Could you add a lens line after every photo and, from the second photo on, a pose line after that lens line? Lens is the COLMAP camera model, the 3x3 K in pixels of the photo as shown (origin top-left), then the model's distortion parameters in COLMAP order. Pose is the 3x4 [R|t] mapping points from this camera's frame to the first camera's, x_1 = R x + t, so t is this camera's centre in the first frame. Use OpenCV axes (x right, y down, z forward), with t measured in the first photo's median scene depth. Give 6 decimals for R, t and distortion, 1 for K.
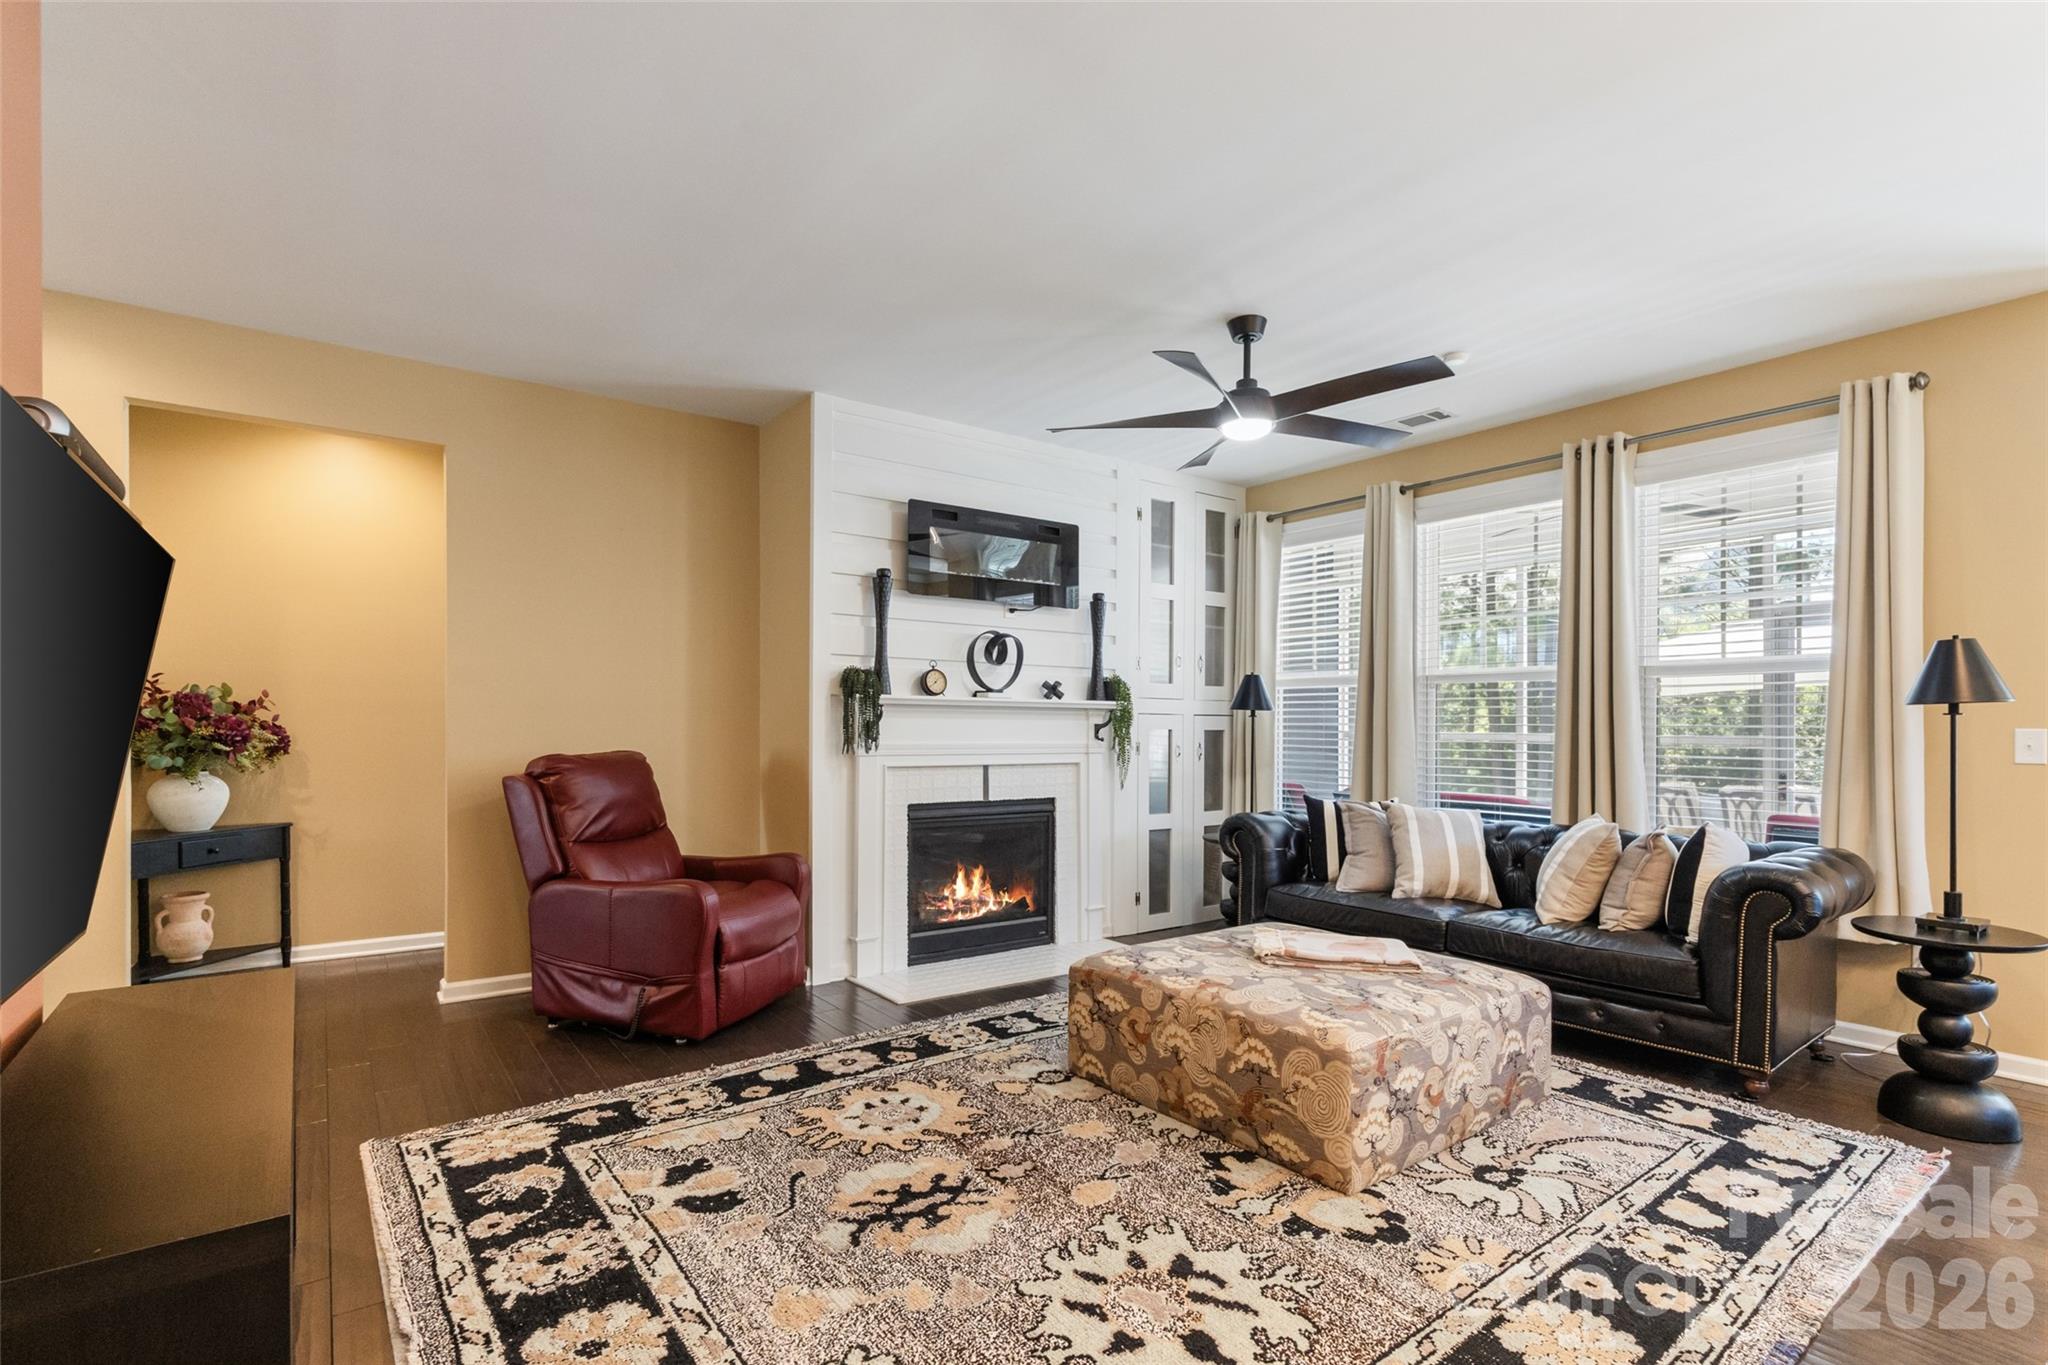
lens RADIAL K [[962.6, 0, 1015.0], [0, 962.6, 726.6], [0, 0, 1]] dist [-0.003318, -0.000464]
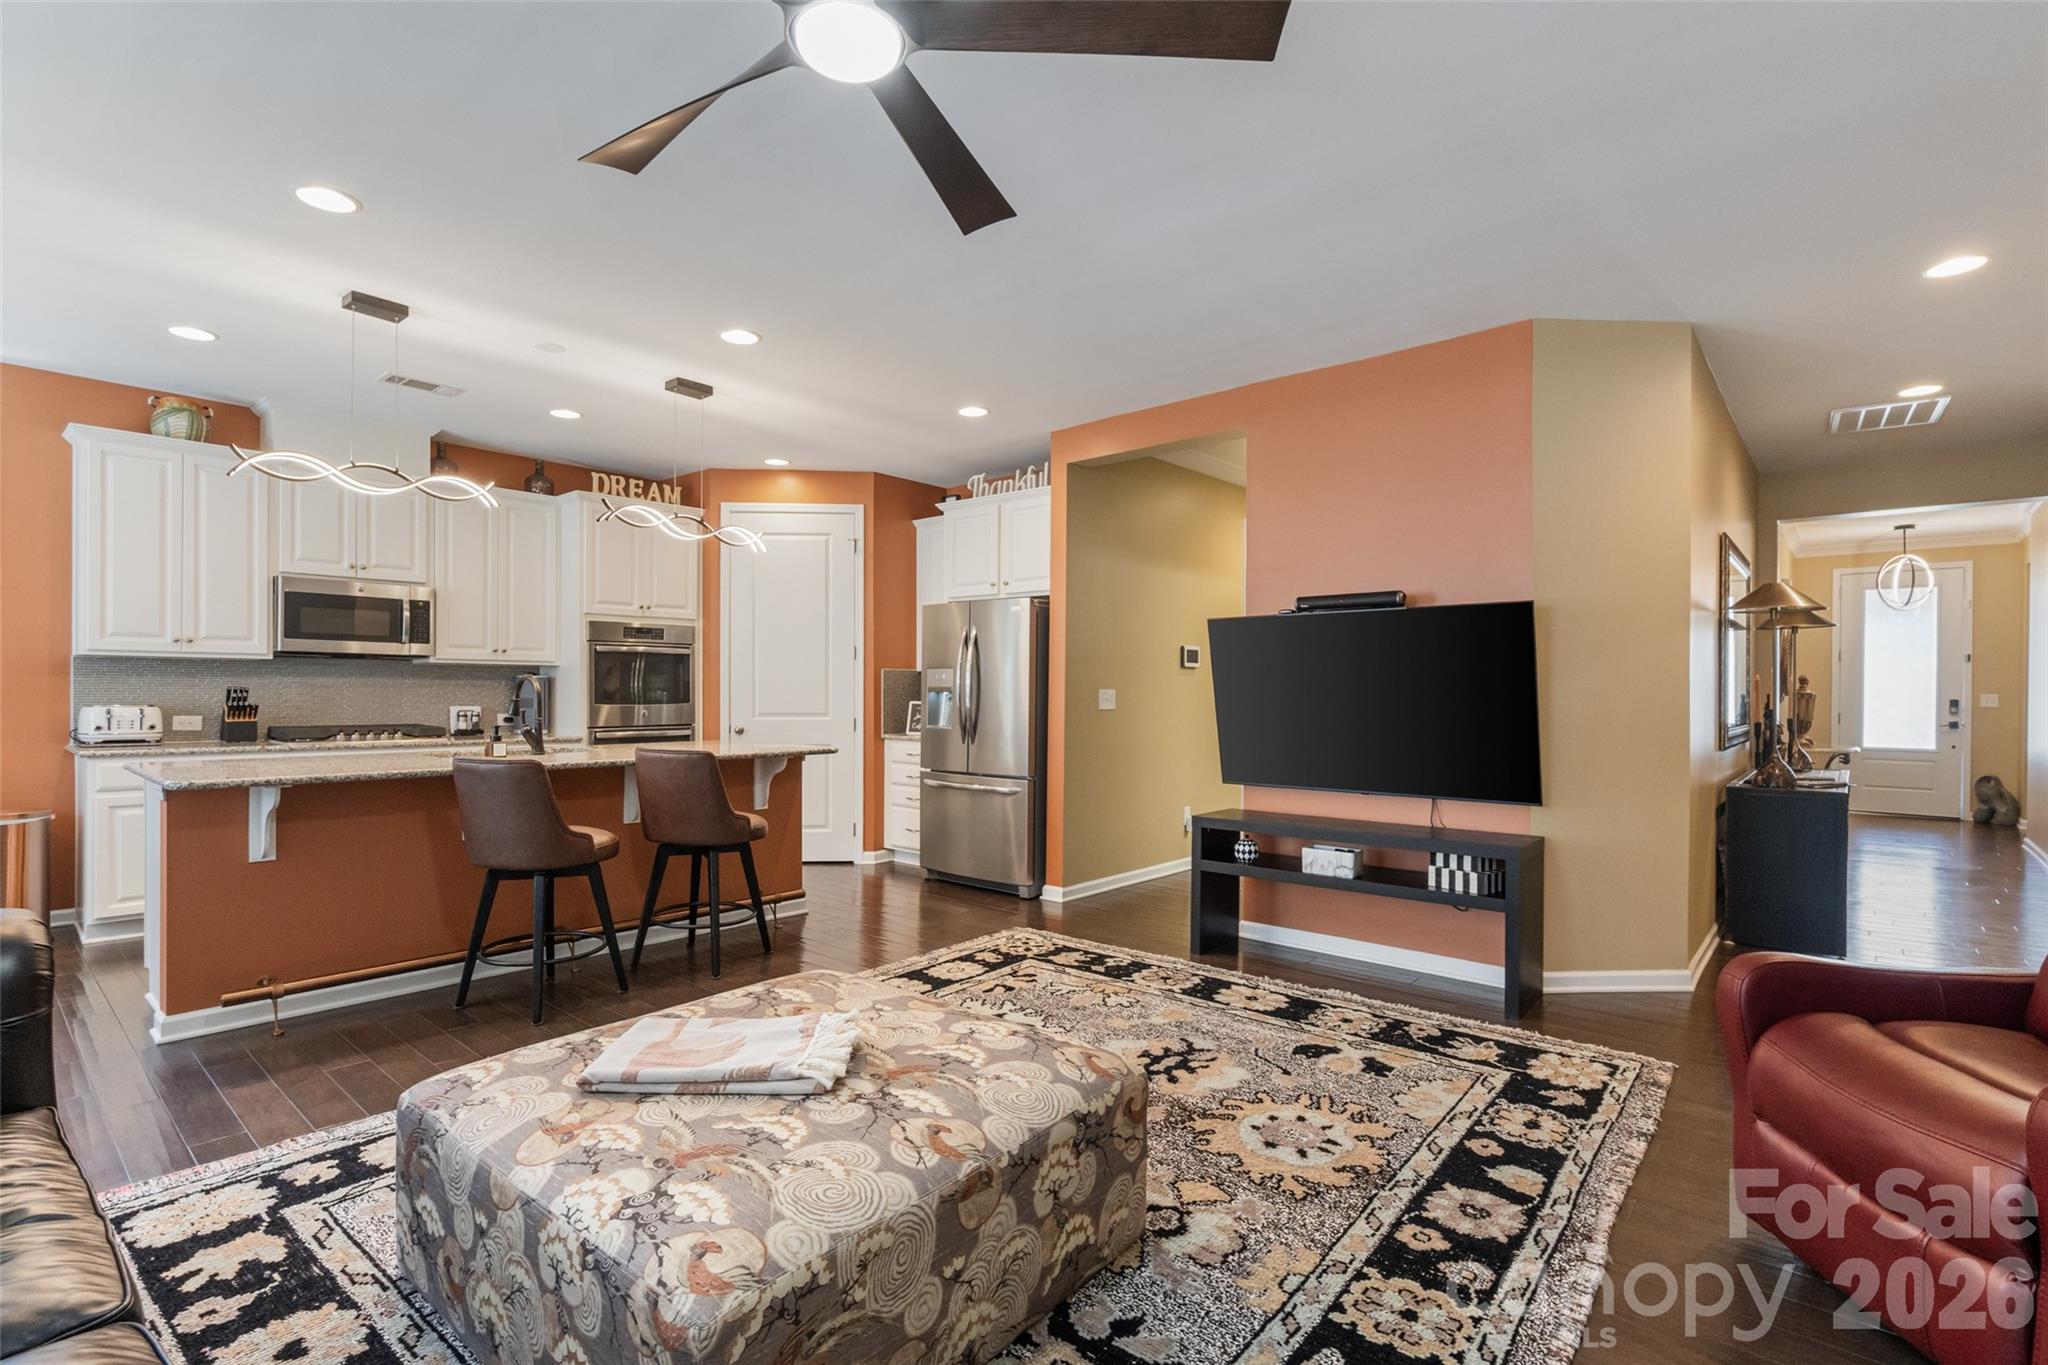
lens RADIAL K [[960.1, 0, 1016.4], [0, 960.1, 693.3], [0, 0, 1]] dist [-0.006444, -0.000508]
pose [[-0.974608, -0.012031, -0.223596, 0.258386], [-0.013330, 0.999902, 0.004301, -0.001159], [0.223523, 0.007173, -0.974672, 1.451528]]
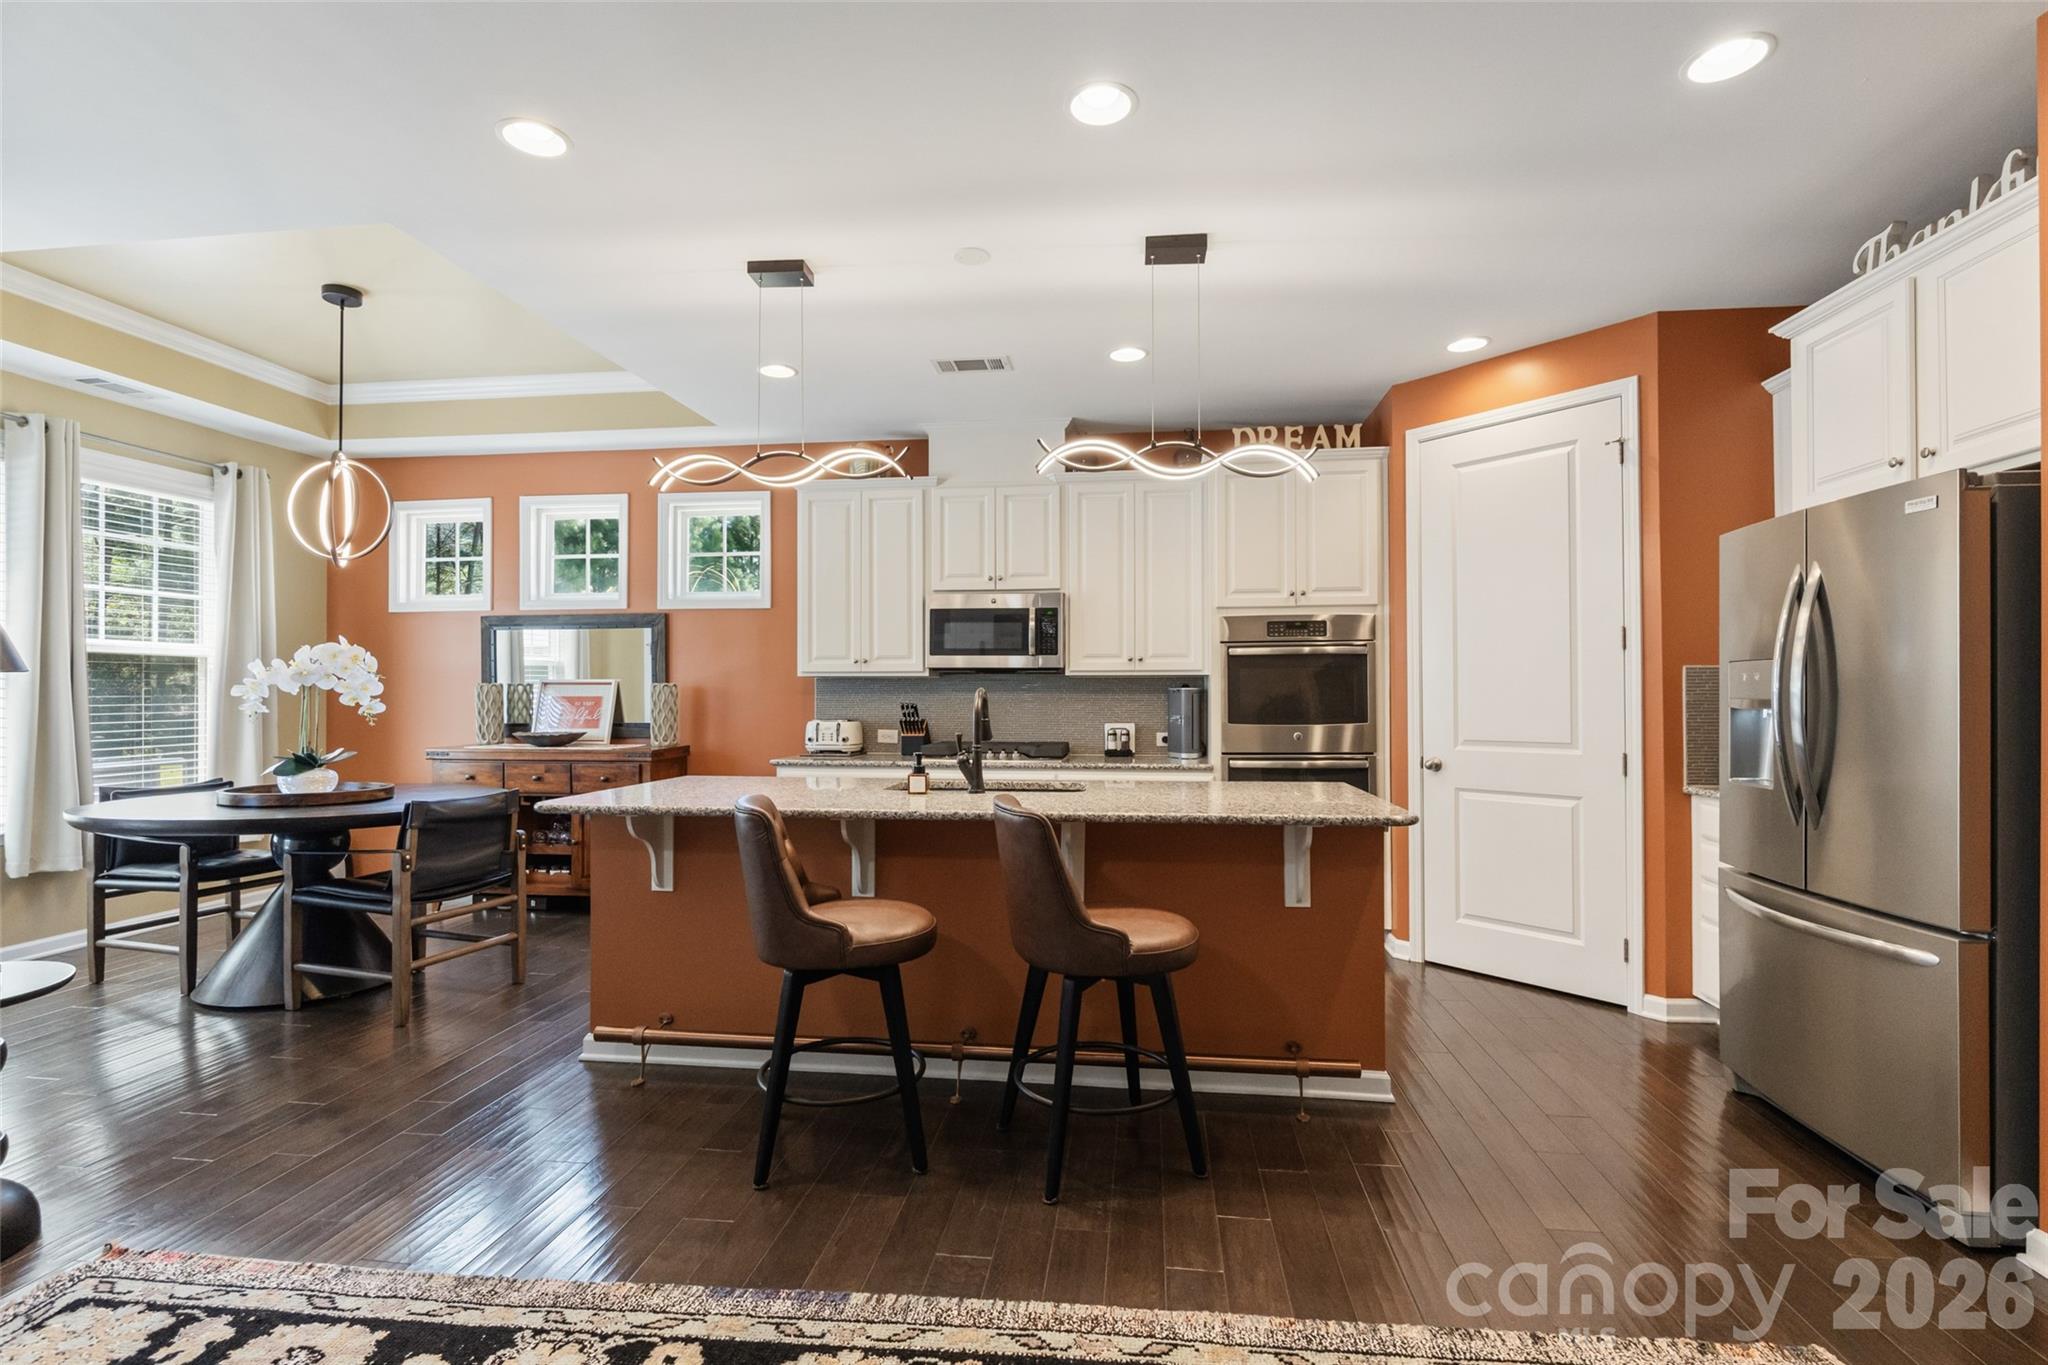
lens RADIAL K [[950.0, 0, 1031.6], [0, 950.0, 691.1], [0, 0, 1]] dist [-0.007465, -0.000489]
pose [[-0.733396, -0.000985, 0.679801, -0.080218], [-0.001450, 0.999999, -0.000115, -0.008493], [-0.679800, -0.001070, -0.733396, 0.782509]]
